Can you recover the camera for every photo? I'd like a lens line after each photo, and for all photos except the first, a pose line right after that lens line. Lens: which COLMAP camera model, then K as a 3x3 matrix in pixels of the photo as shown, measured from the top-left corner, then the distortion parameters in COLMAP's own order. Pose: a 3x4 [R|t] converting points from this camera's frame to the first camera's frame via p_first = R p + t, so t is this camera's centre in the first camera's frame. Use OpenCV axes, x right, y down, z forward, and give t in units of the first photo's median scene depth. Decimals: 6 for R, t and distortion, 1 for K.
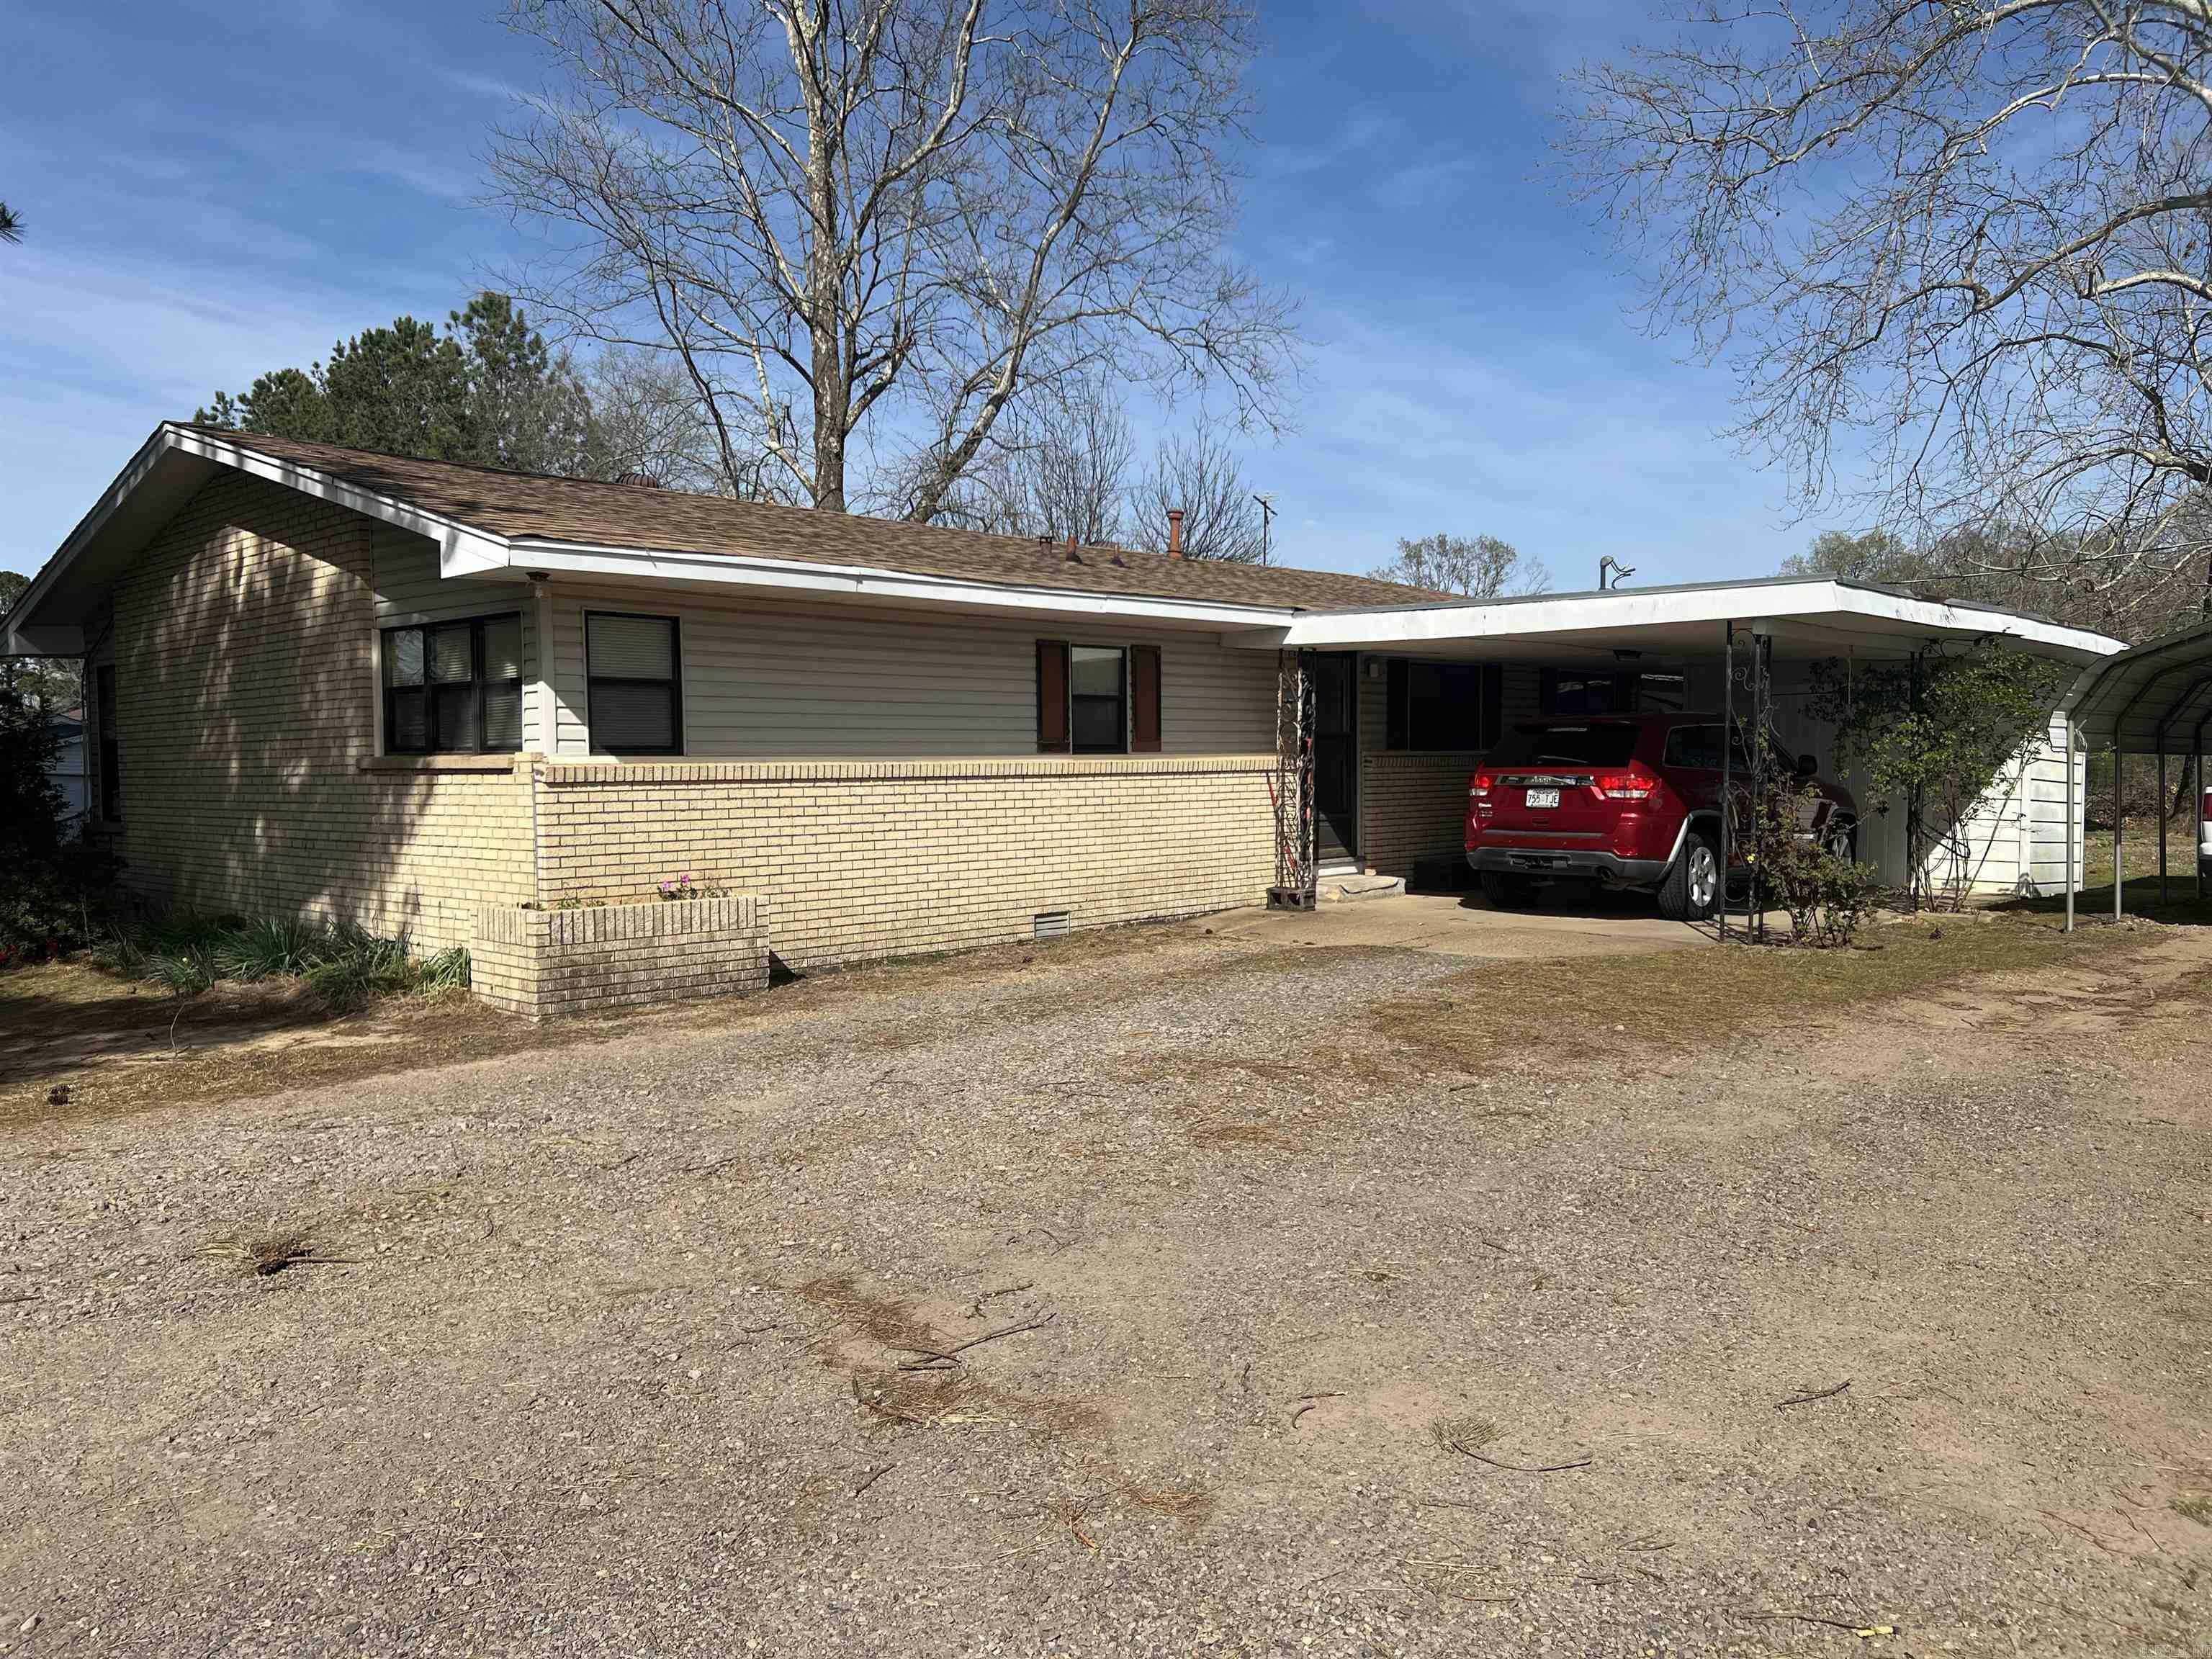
lens RADIAL K [[1667.9, 0, 1113.1], [0, 1667.9, 831.9], [0, 0, 1]] dist [0.068924, -0.077018]
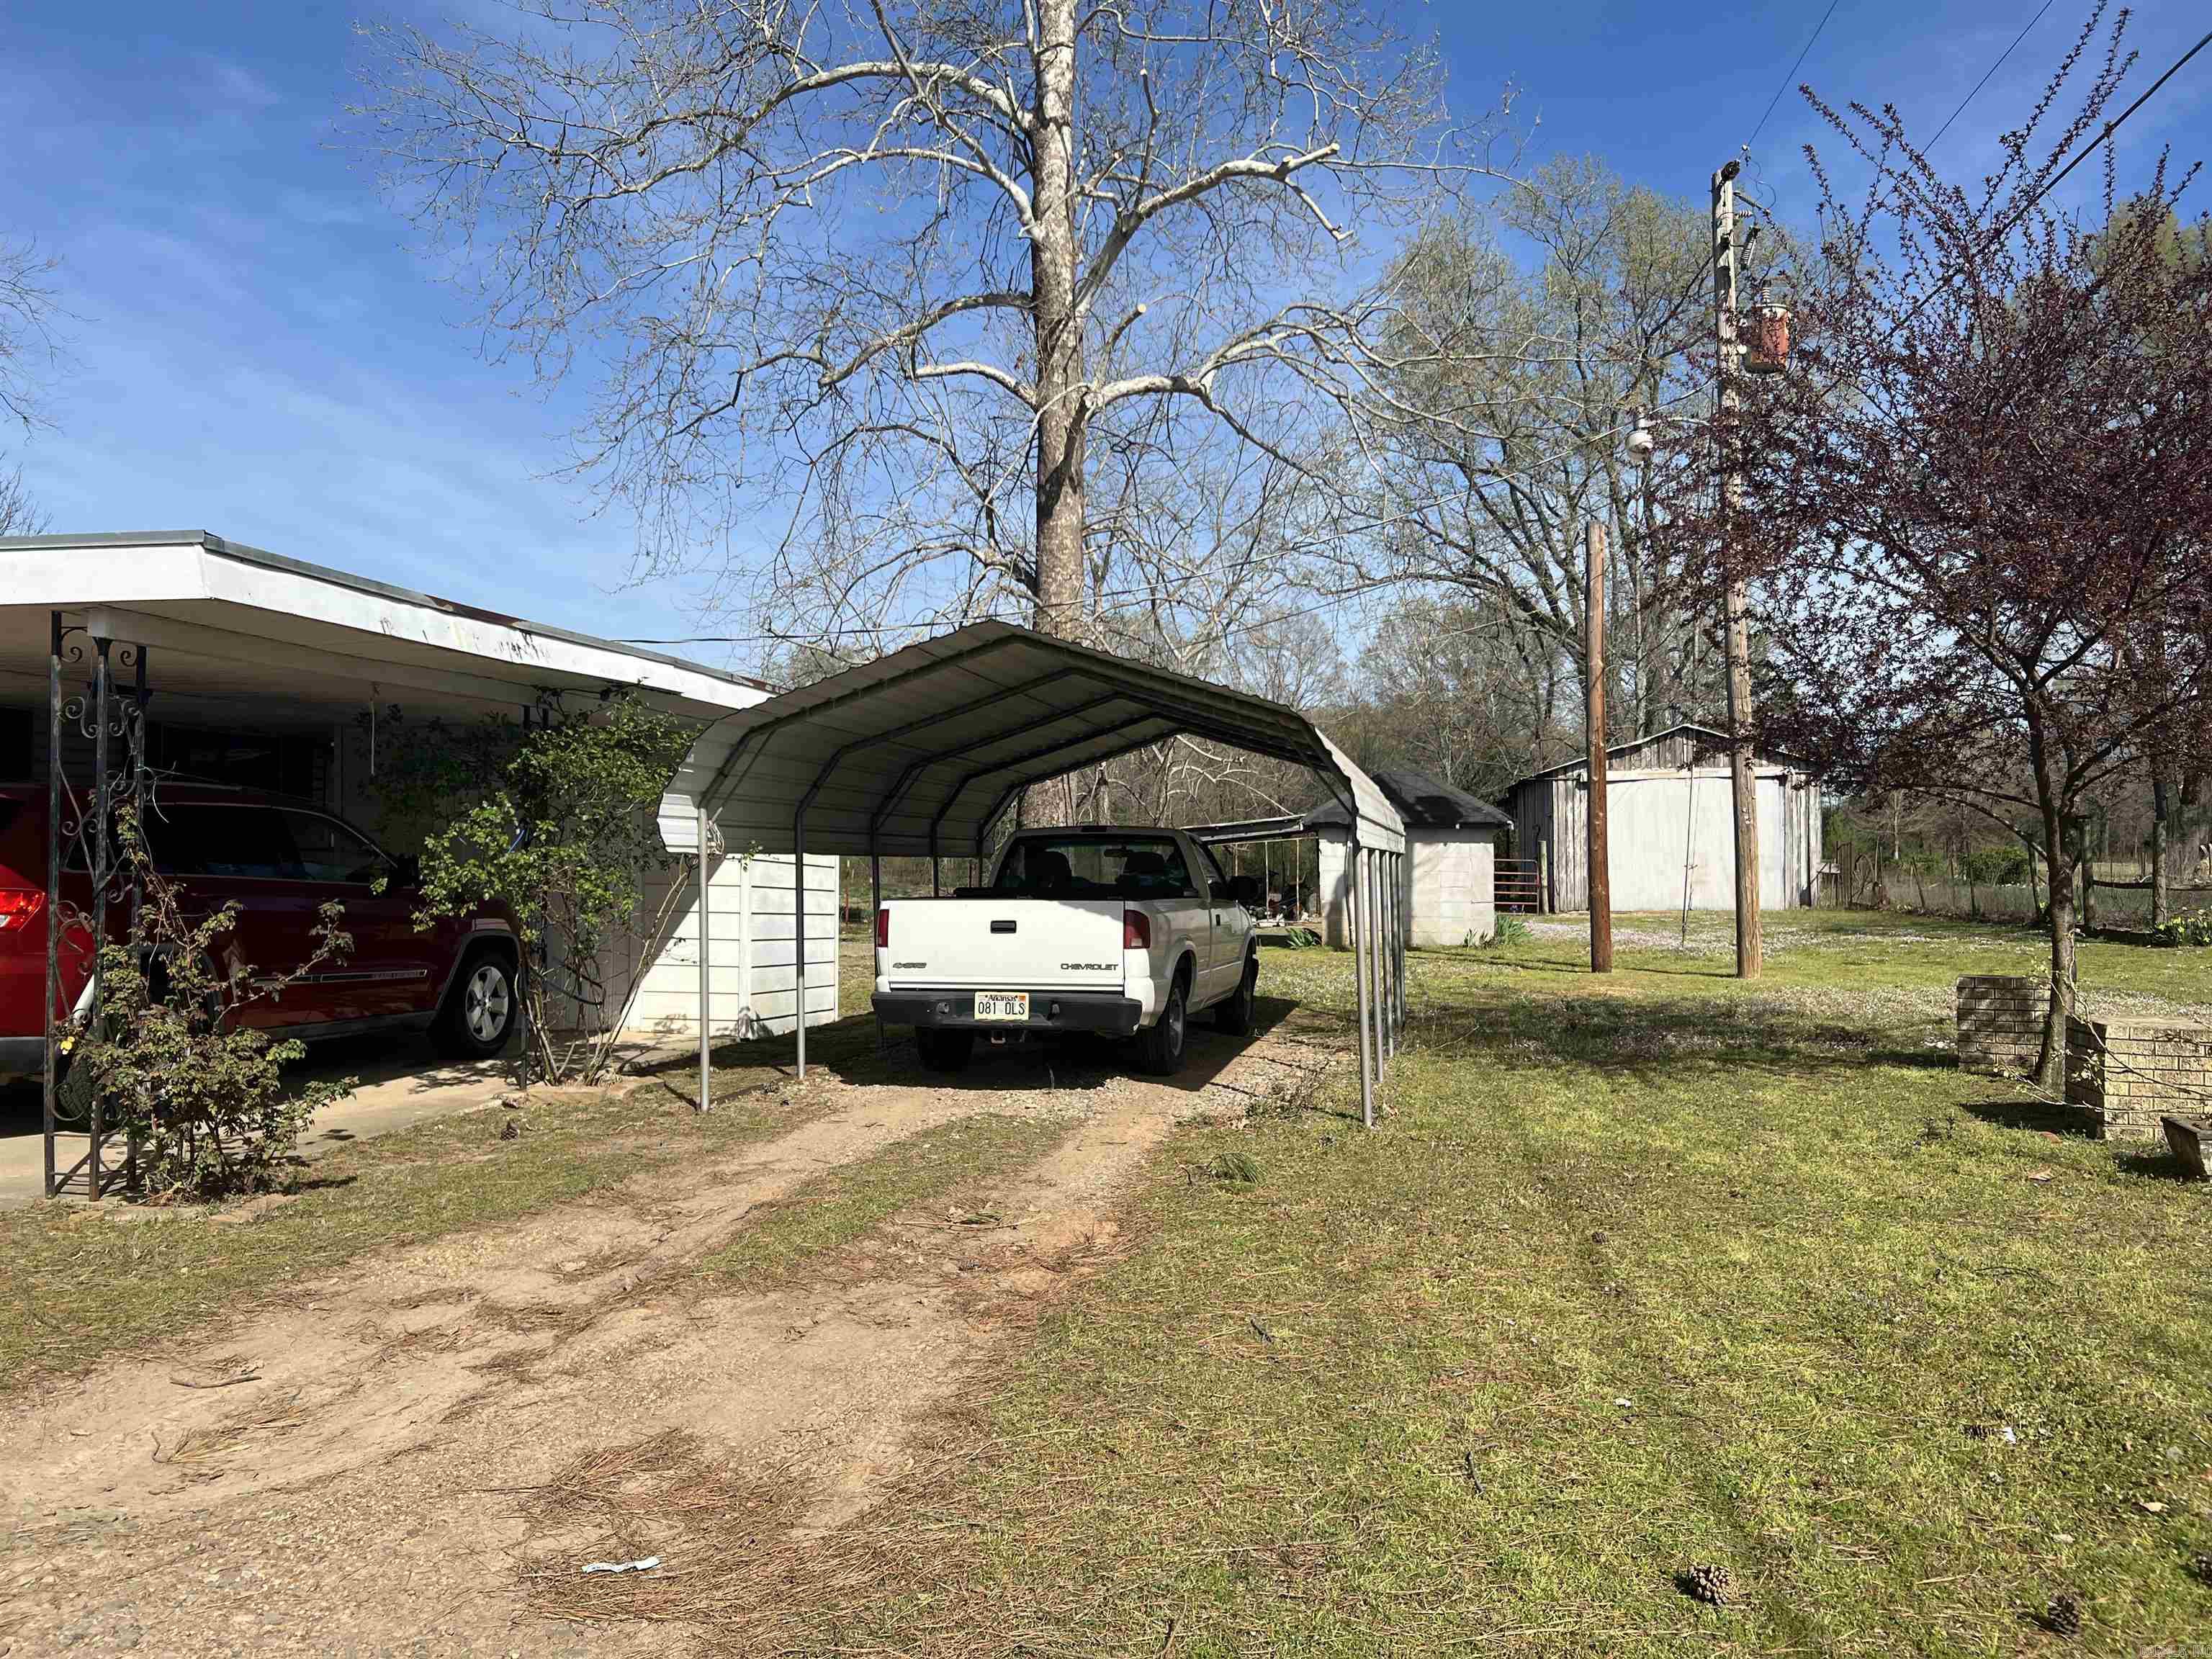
lens RADIAL K [[1650.2, 0, 1112.3], [0, 1650.2, 838.5], [0, 0, 1]] dist [0.066242, -0.076191]
pose [[0.841157, 0.010876, 0.540681, 0.322091], [0.017550, 0.998722, -0.047394, -0.017005], [-0.540506, 0.049354, 0.839891, 0.316519]]
